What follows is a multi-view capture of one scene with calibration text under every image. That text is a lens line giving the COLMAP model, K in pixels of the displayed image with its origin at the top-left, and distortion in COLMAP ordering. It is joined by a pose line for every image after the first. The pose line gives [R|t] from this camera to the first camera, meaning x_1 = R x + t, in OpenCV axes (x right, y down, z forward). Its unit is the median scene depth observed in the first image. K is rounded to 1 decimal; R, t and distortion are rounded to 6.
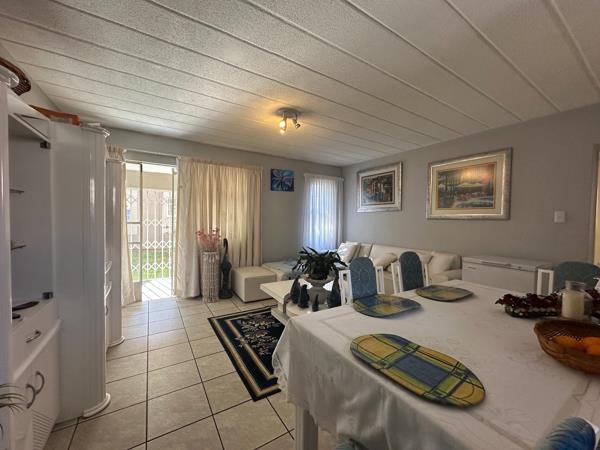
lens RADIAL K [[237.8, 0, 298.3], [0, 237.8, 225.0], [0, 0, 1]] dist [-0.005530, 0.002326]
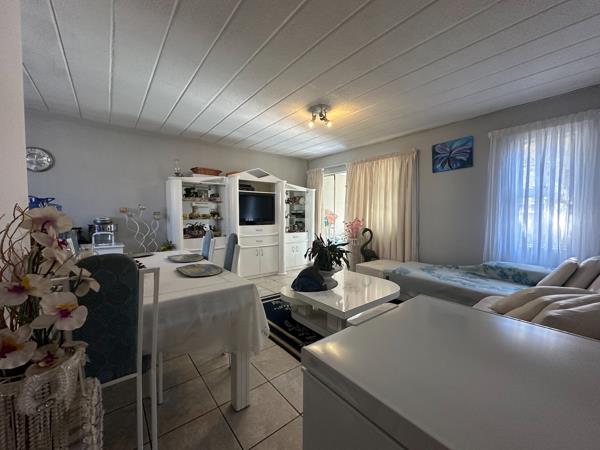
lens RADIAL K [[237.8, 0, 301.1], [0, 237.8, 224.4], [0, 0, 1]] dist [-0.005530, 0.002326]
pose [[0.132437, 0.026211, -0.990845, 0.768426], [-0.024780, 0.999425, 0.023126, 0.022909], [0.990882, 0.021490, 0.133011, 0.582647]]
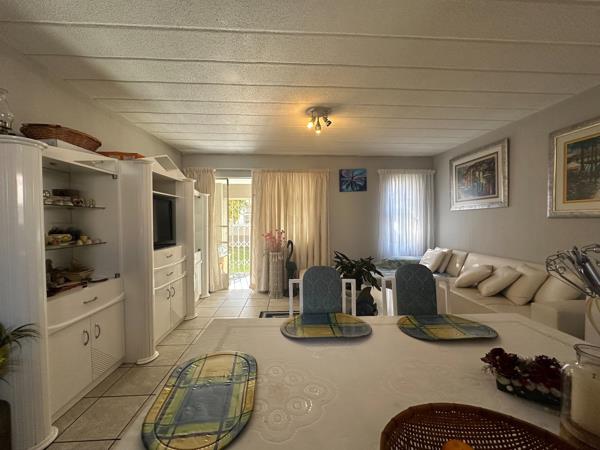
lens RADIAL K [[237.8, 0, 300.8], [0, 237.8, 224.8], [0, 0, 1]] dist [-0.005530, 0.002326]
pose [[0.875413, -0.009192, -0.483289, 0.267585], [0.005064, 0.999939, -0.009846, -0.002383], [0.483350, 0.006172, 0.875406, 0.091823]]
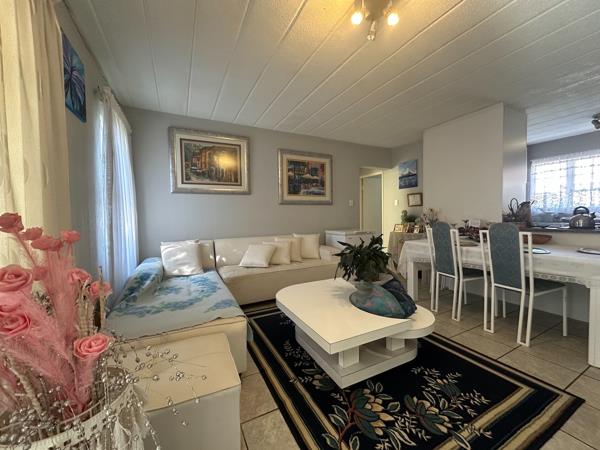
lens RADIAL K [[237.8, 0, 301.8], [0, 237.8, 225.4], [0, 0, 1]] dist [-0.005530, 0.002326]
pose [[0.085595, -0.062058, 0.994395, -0.483439], [0.039224, 0.997494, 0.058875, 0.009490], [-0.995558, 0.033964, 0.087815, 0.855920]]
